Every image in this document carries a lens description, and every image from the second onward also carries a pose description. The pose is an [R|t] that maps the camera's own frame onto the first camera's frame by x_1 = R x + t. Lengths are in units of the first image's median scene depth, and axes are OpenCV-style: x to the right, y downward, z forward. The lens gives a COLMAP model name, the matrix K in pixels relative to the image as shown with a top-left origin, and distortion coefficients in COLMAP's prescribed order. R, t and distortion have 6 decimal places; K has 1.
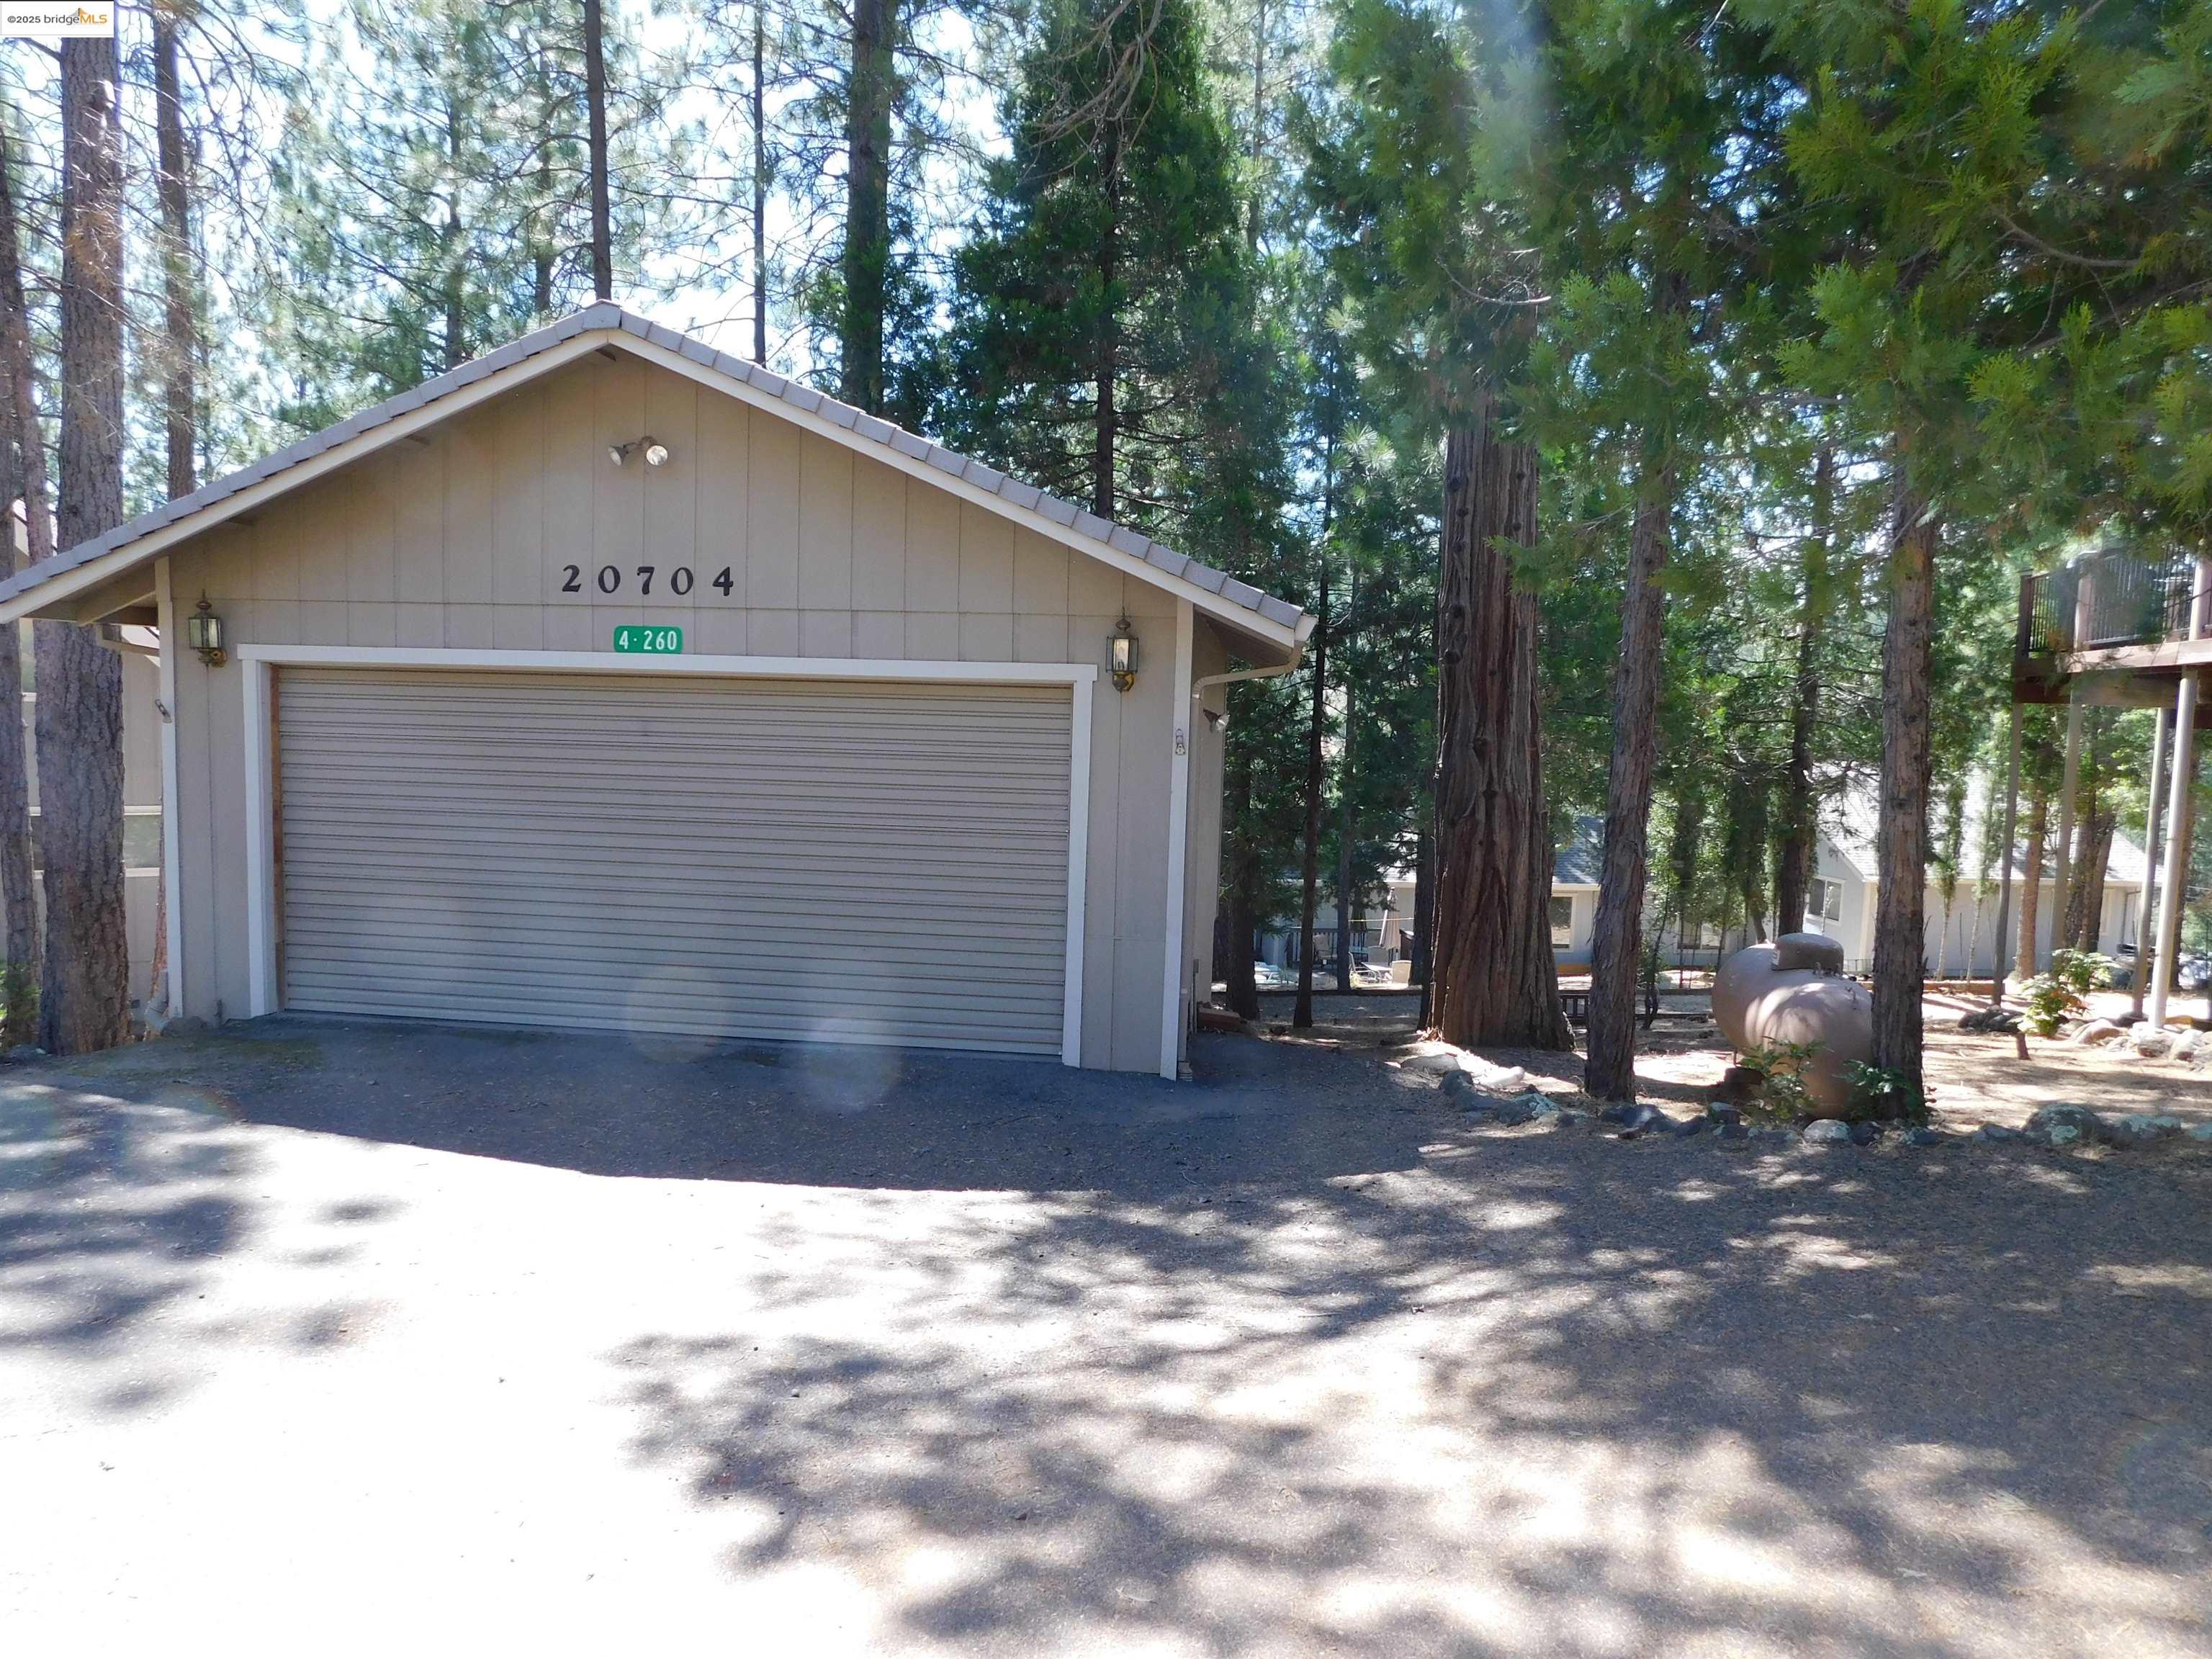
lens RADIAL K [[1452.5, 0, 1107.3], [0, 1452.5, 830.0], [0, 0, 1]] dist [-0.035903, 0.022574]
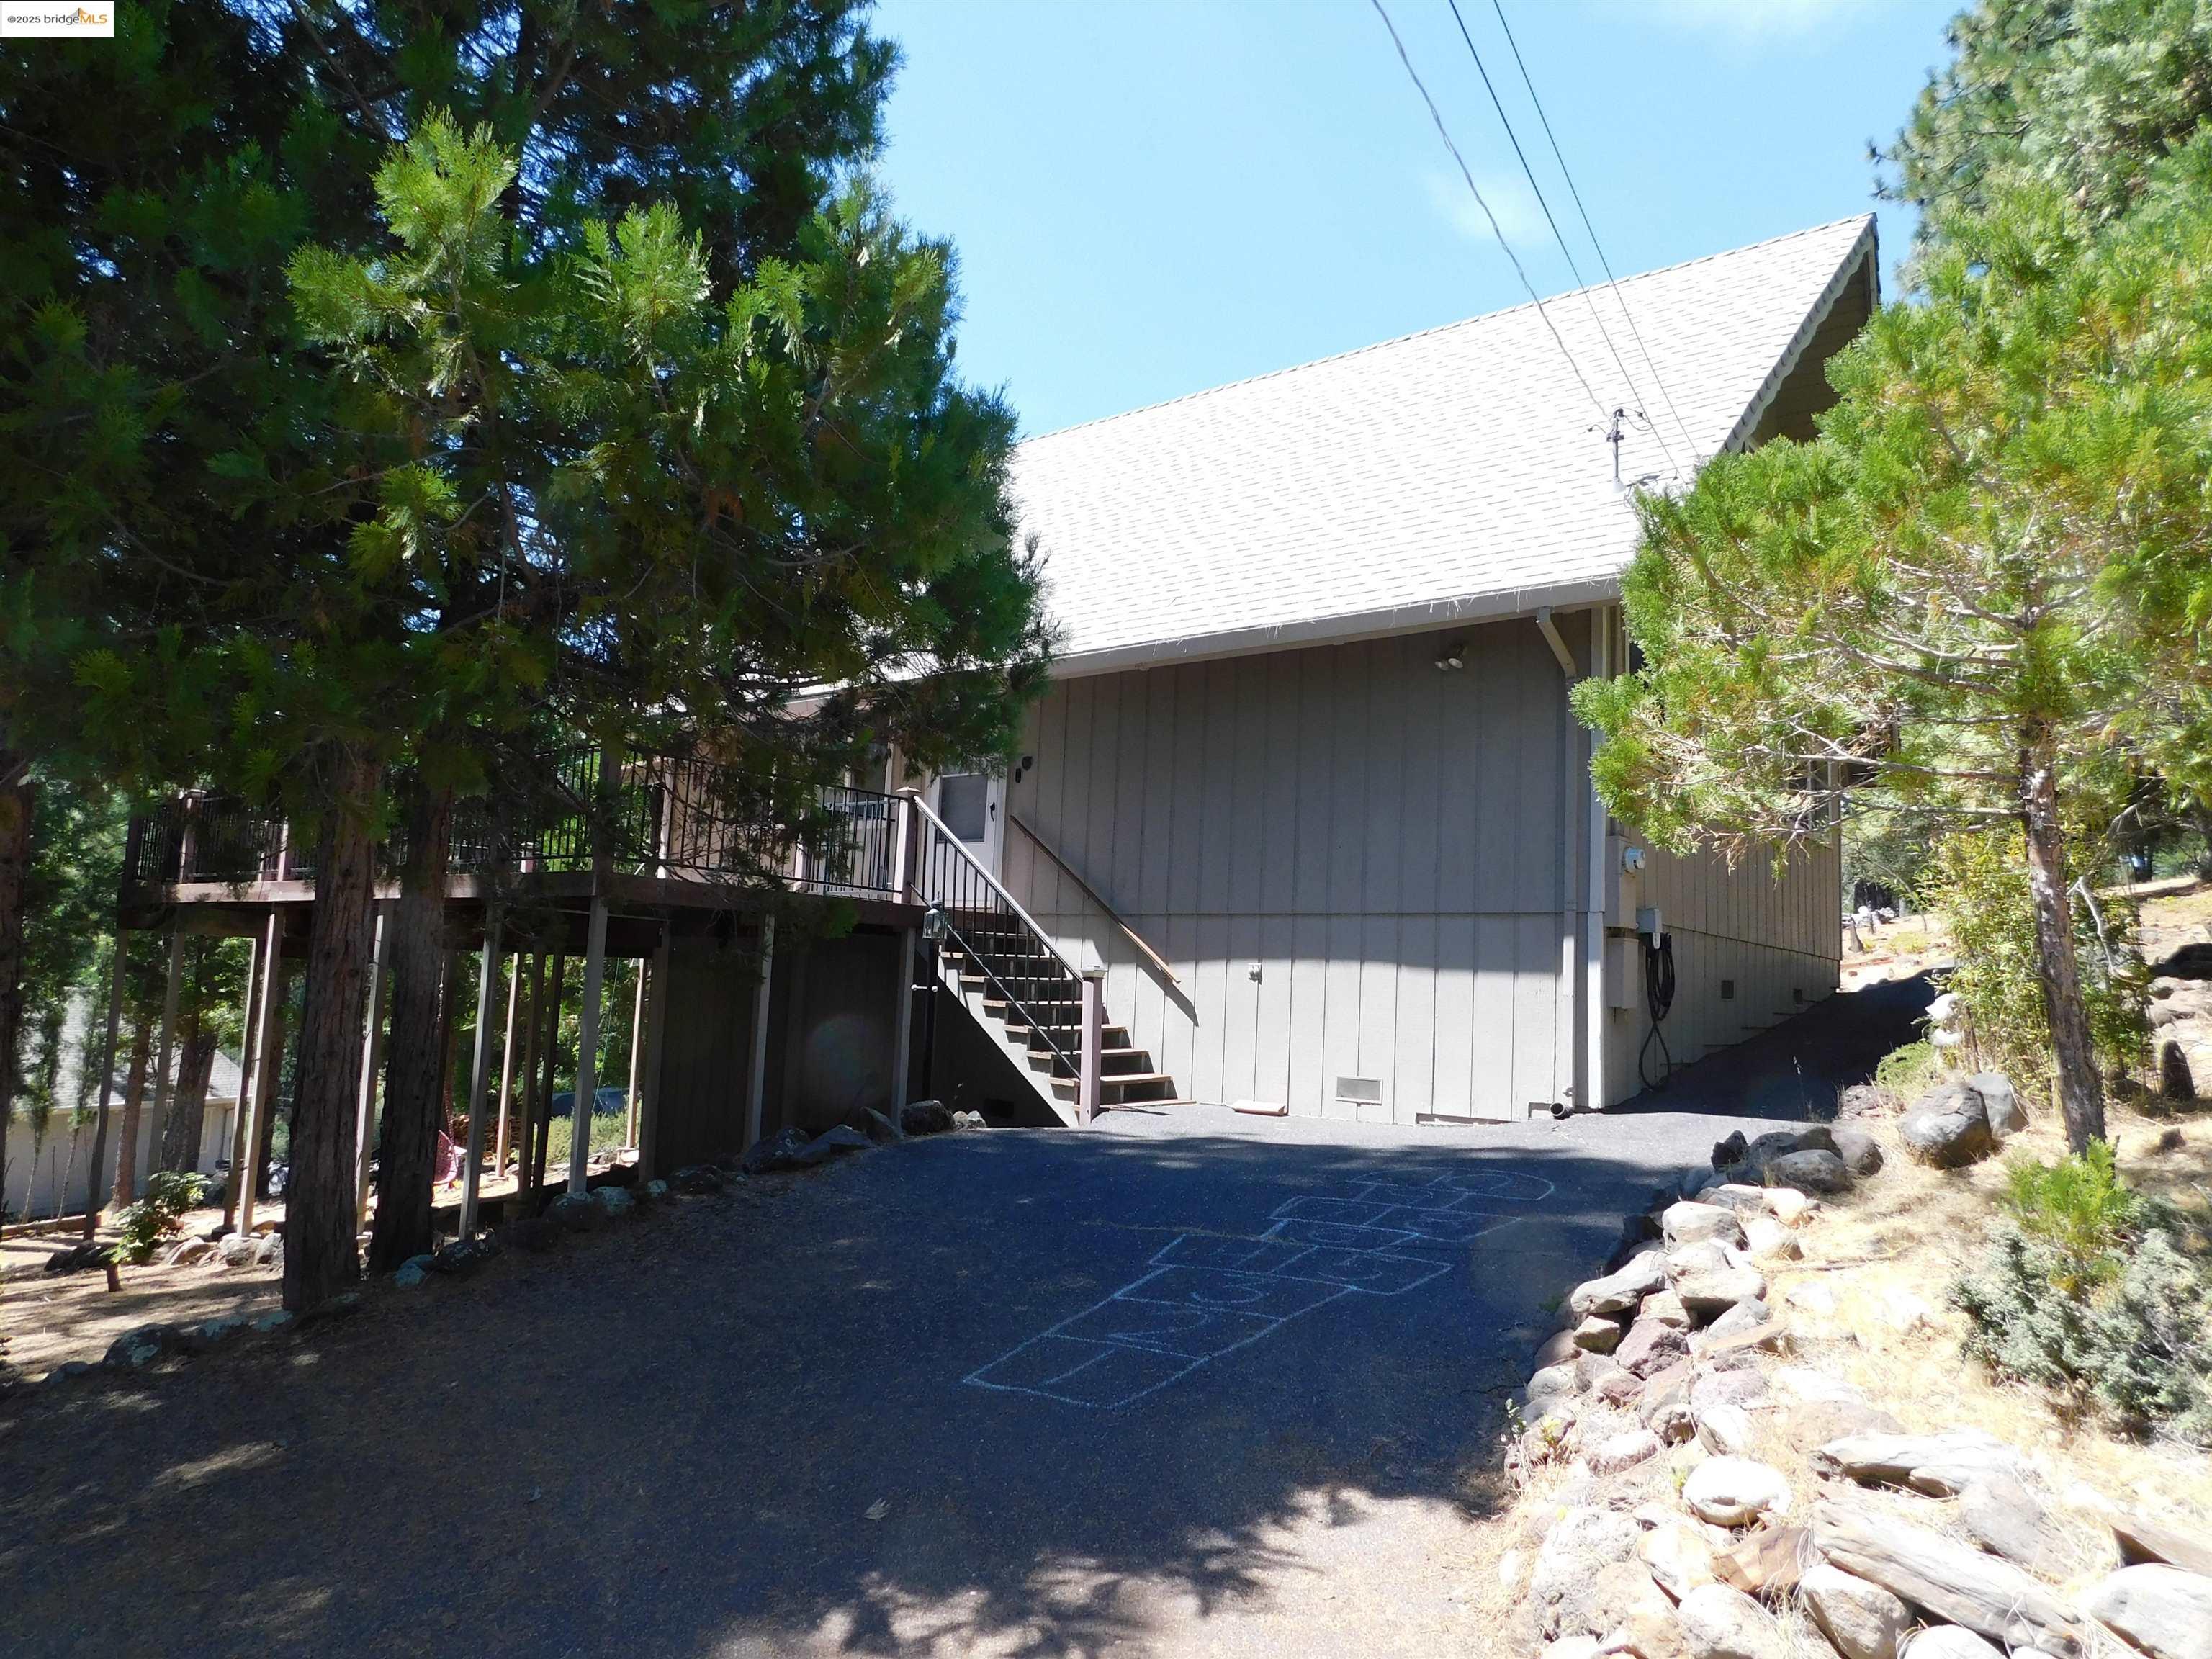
lens RADIAL K [[1452.5, 0, 1122.3], [0, 1452.5, 816.5], [0, 0, 1]] dist [-0.035903, 0.022574]
pose [[0.392116, 0.100277, 0.914434, -0.019300], [0.047218, 0.990537, -0.128870, -0.003274], [-0.918703, 0.093710, 0.383671, -0.037483]]
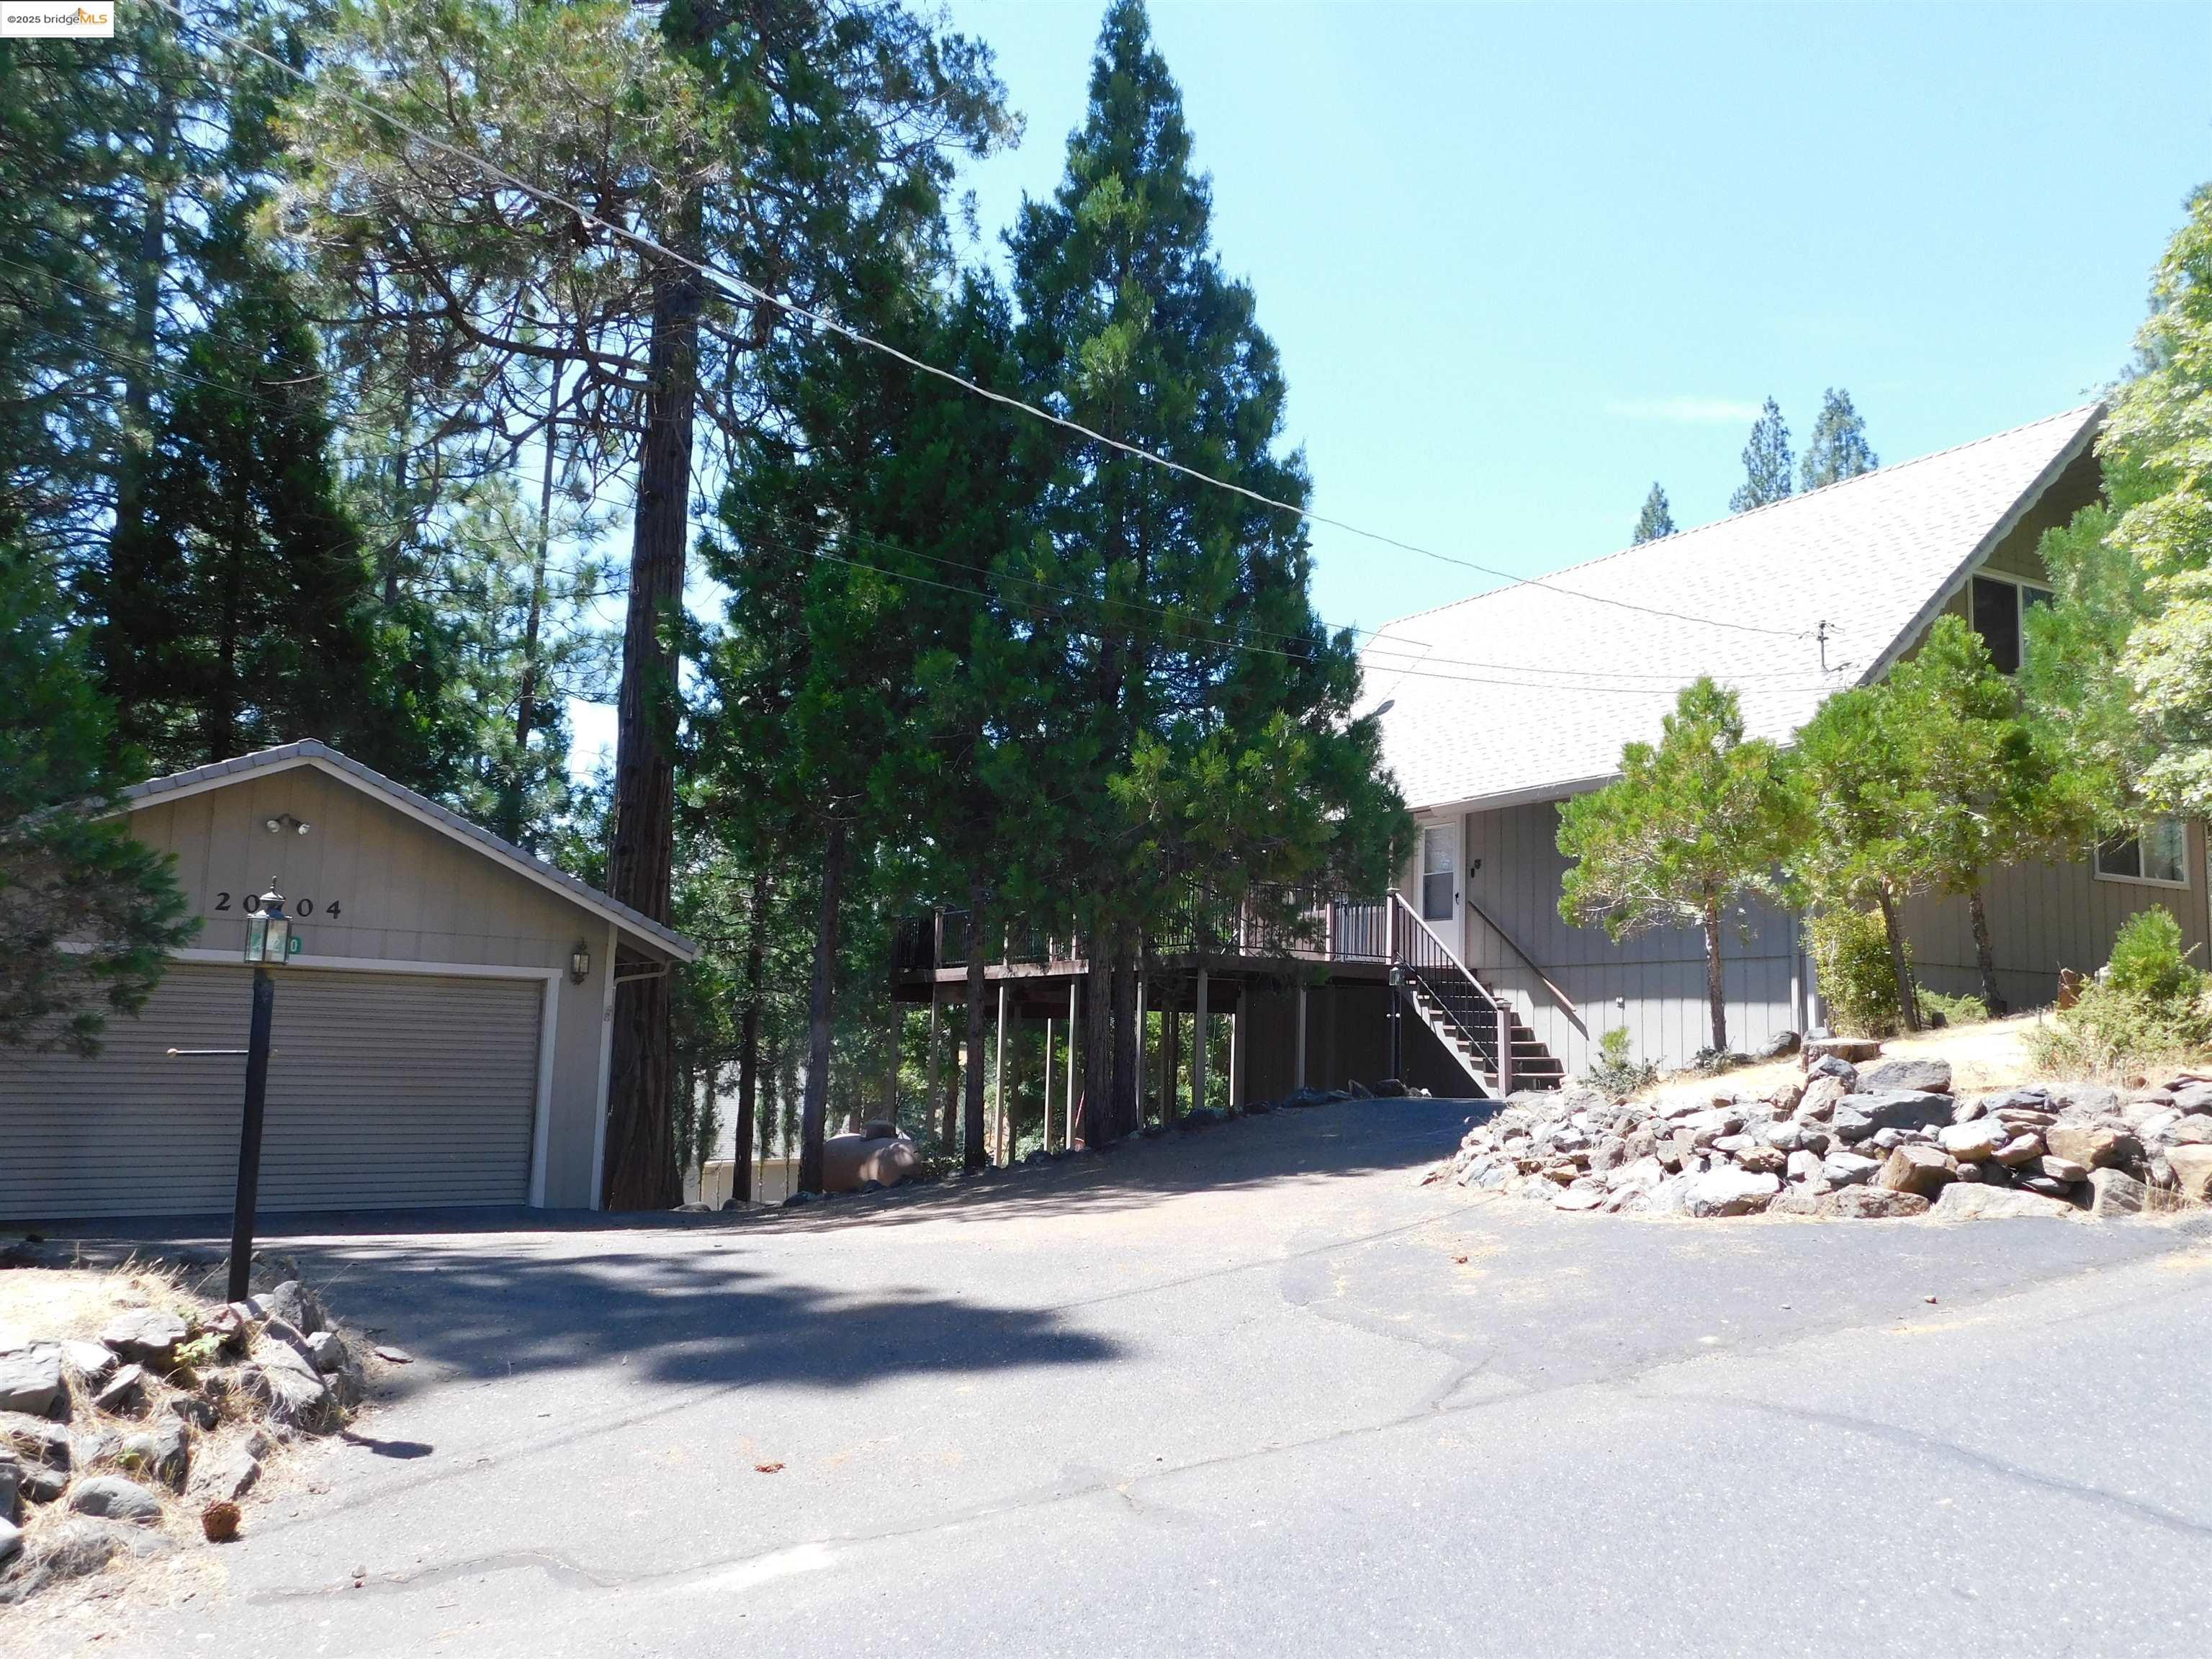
lens RADIAL K [[1800.0, 0, 1102.9], [0, 1800.0, 826.7], [0, 0, 1]] dist [0.020754, -0.000058]
pose [[0.718299, 0.079471, 0.691181, -0.488432], [0.051482, 0.984660, -0.166717, 0.052523], [-0.693827, 0.155336, 0.703189, -0.464175]]
